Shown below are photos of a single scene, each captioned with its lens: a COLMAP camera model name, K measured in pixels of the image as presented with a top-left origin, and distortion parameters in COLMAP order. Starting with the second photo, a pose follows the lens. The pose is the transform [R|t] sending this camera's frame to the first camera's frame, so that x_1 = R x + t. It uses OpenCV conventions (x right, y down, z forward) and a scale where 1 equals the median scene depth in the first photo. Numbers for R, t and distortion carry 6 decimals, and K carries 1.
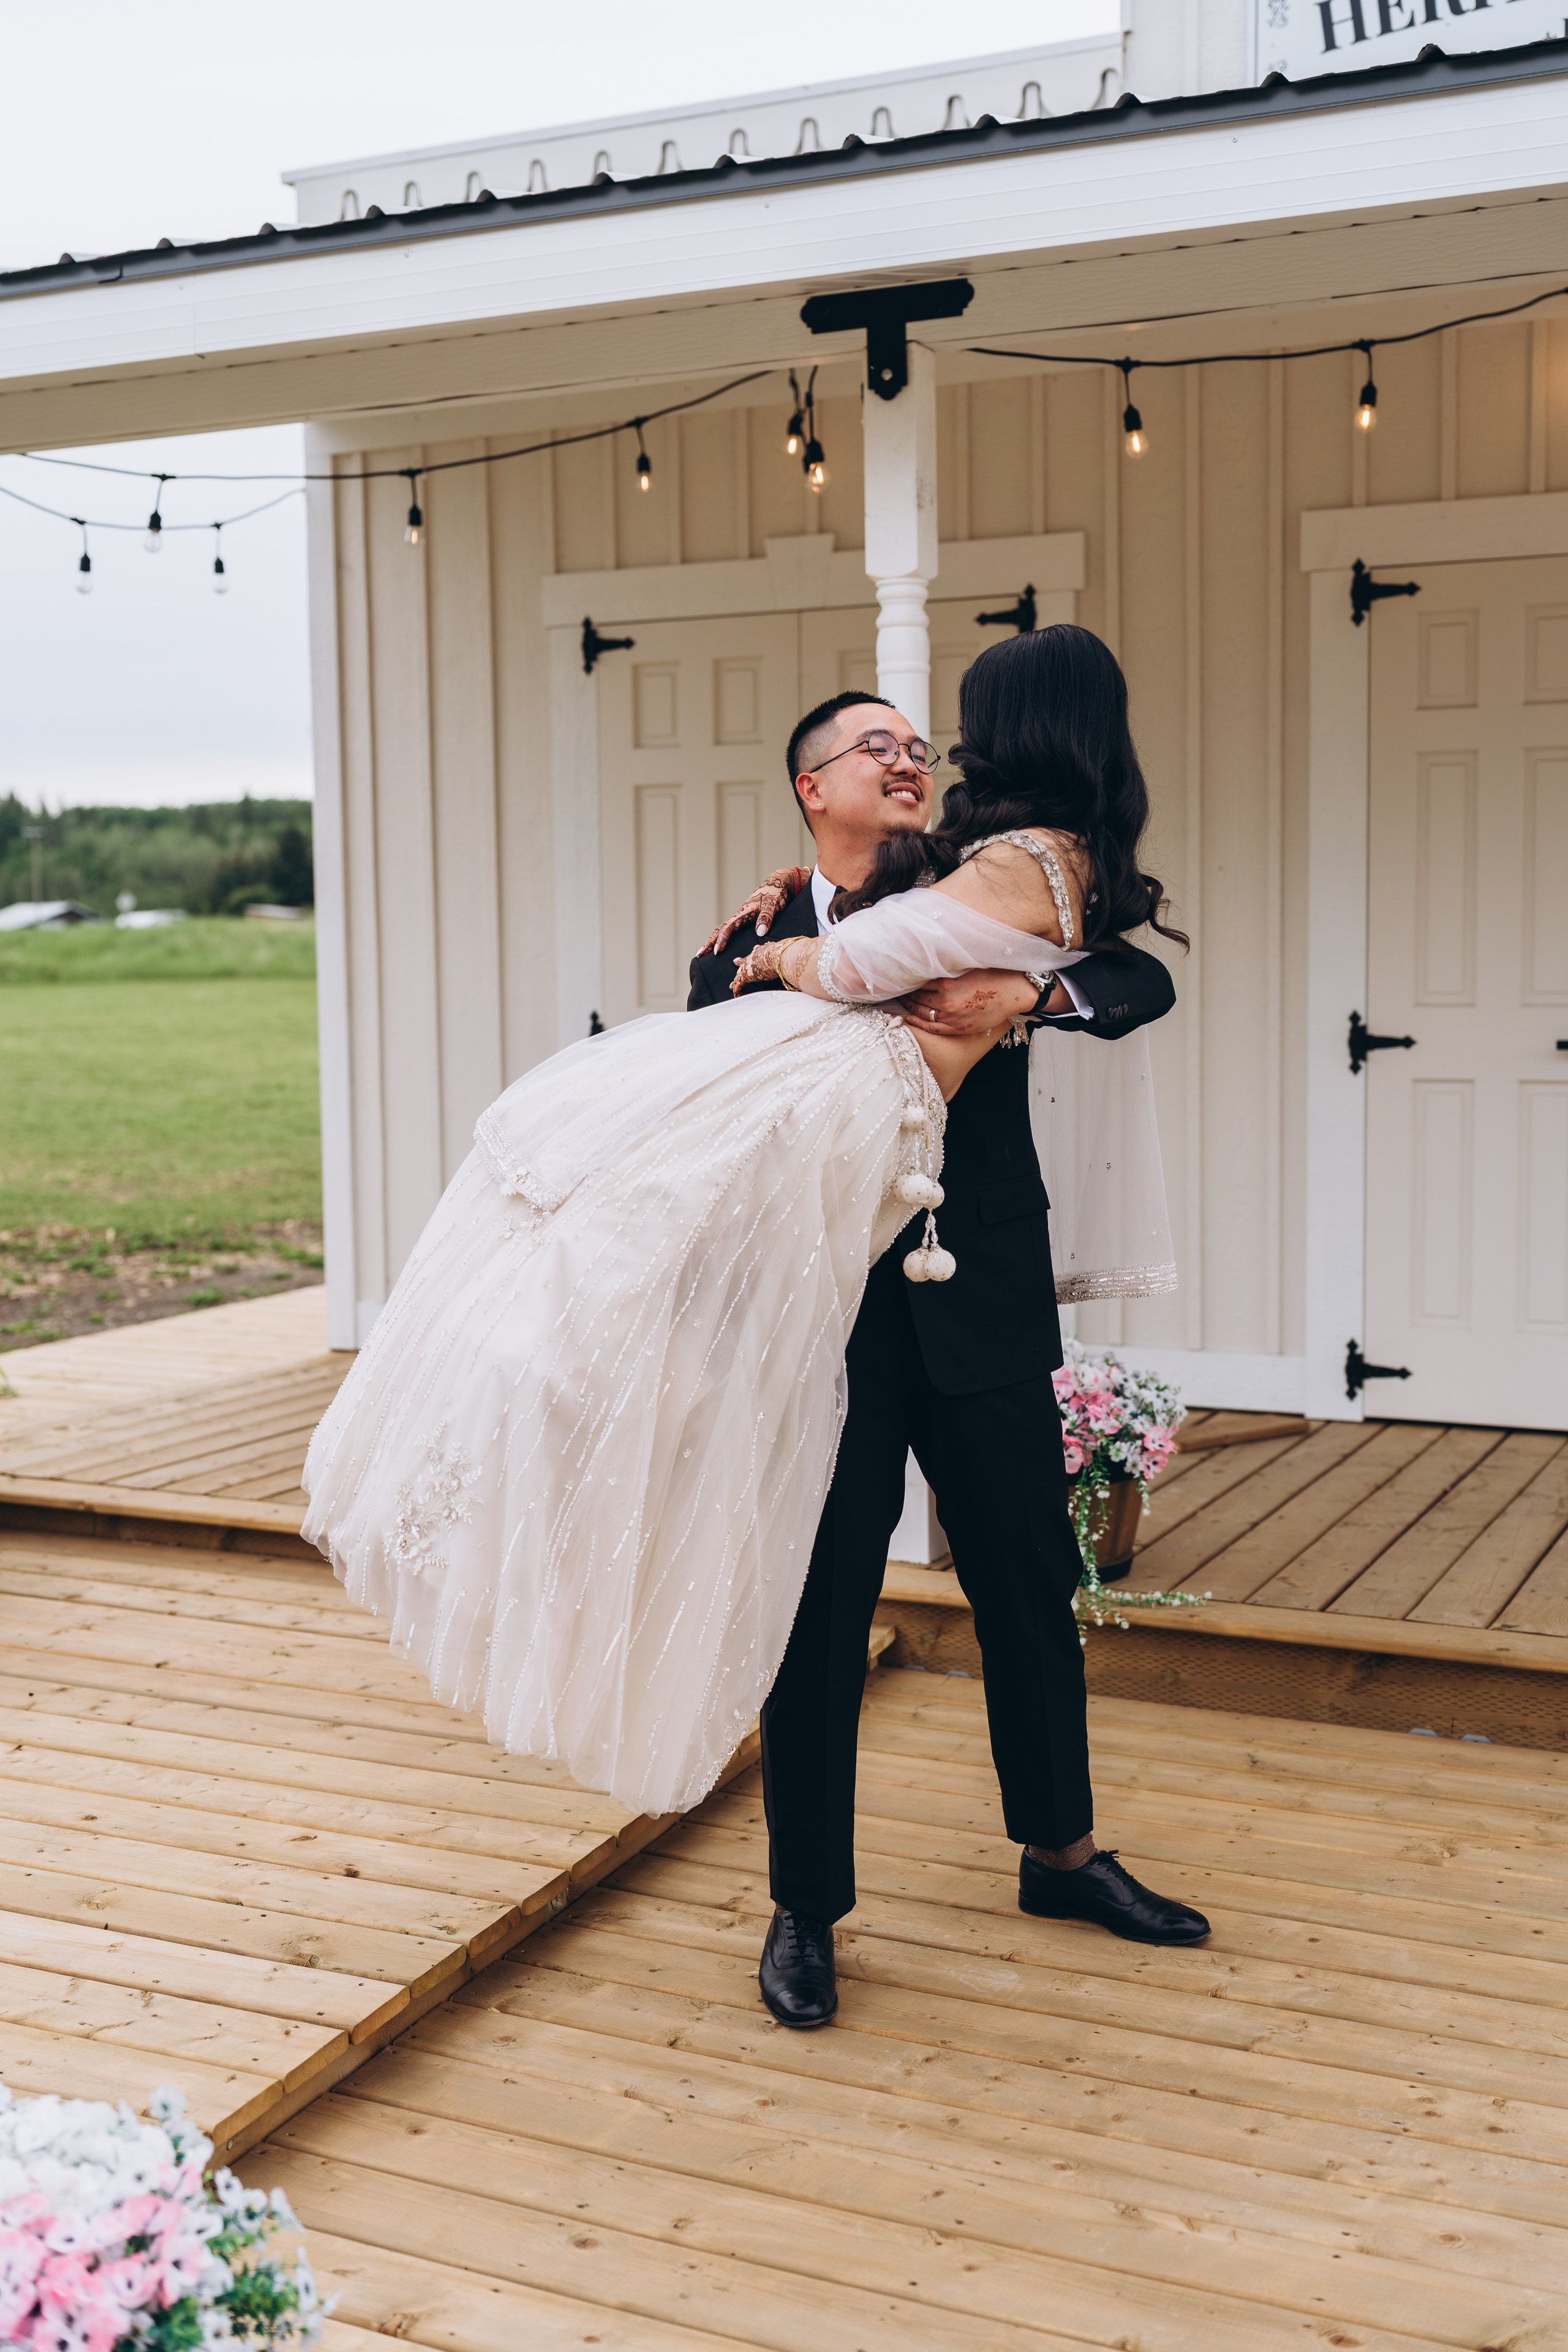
lens RADIAL K [[2610.0, 0, 784.7], [0, 2610.0, 1171.7], [0, 0, 1]] dist [0.000298, 0.000000]
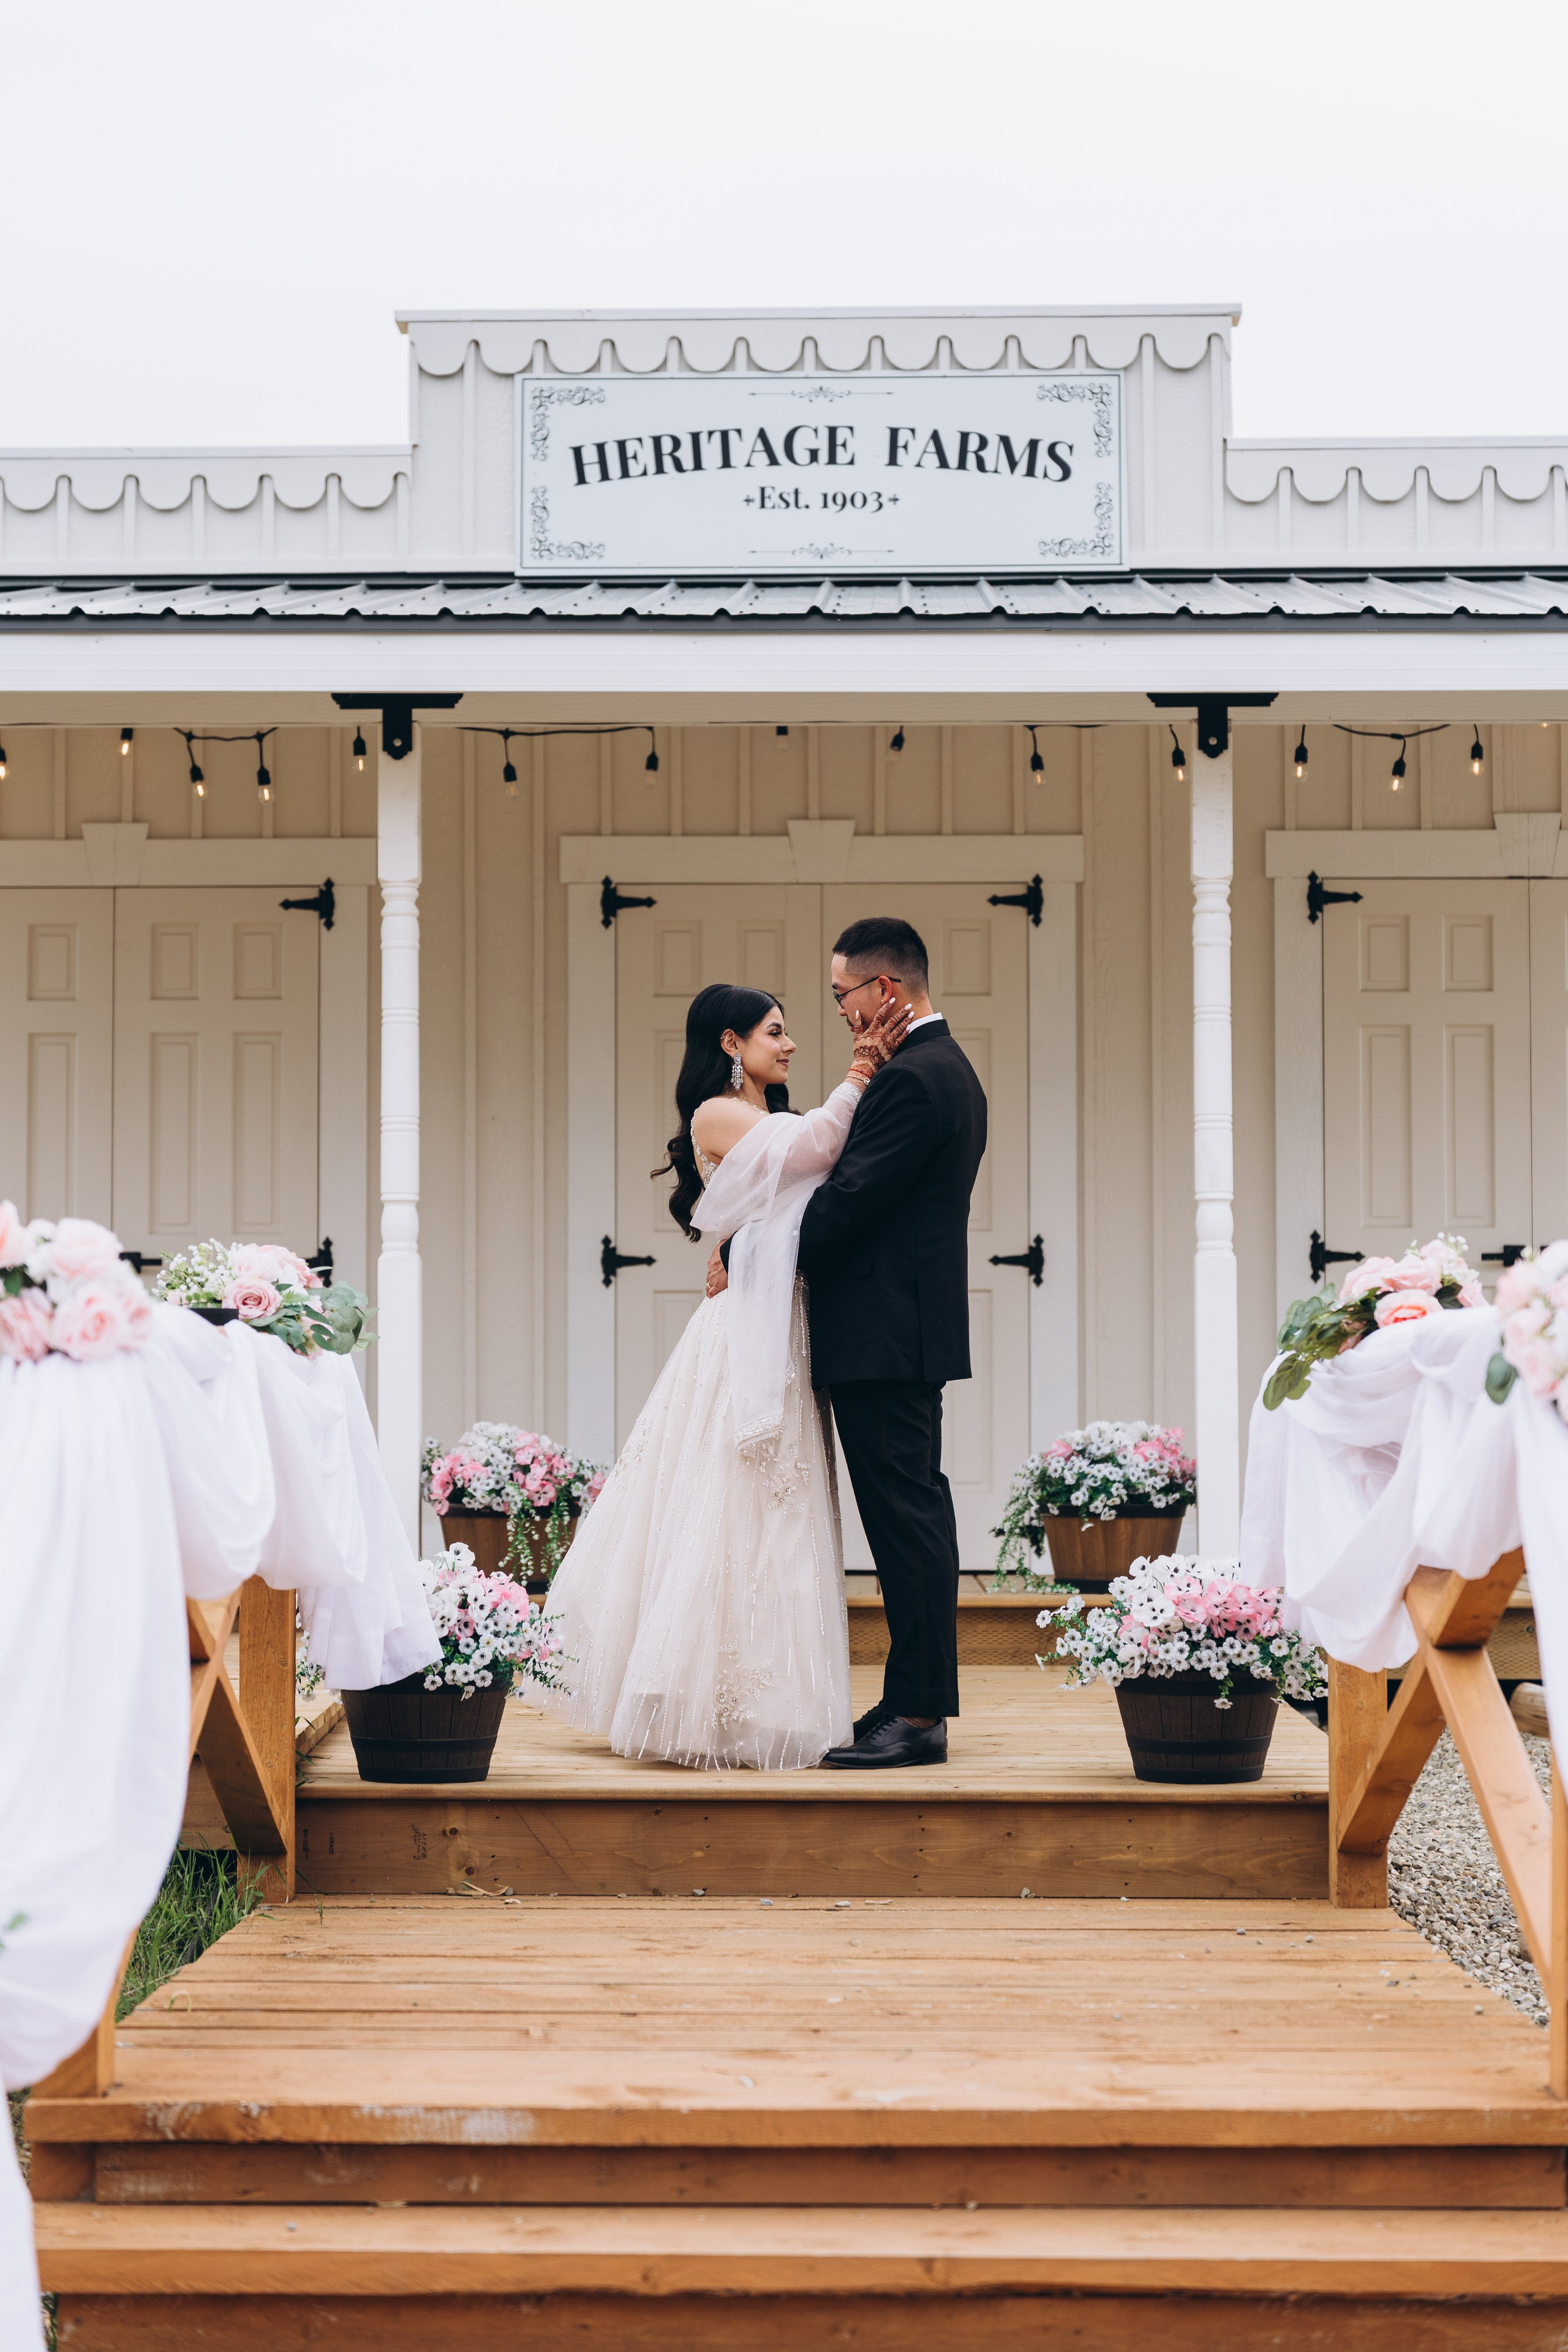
lens RADIAL K [[4622.4, 0, 782.9], [0, 4622.4, 1177.6], [0, 0, 1]] dist [0.028707, 0.000000]
pose [[0.911148, 0.031092, 0.410904, -0.611060], [0.028277, 0.990082, -0.137618, 0.216742], [-0.411107, 0.137010, 0.901232, -1.017004]]
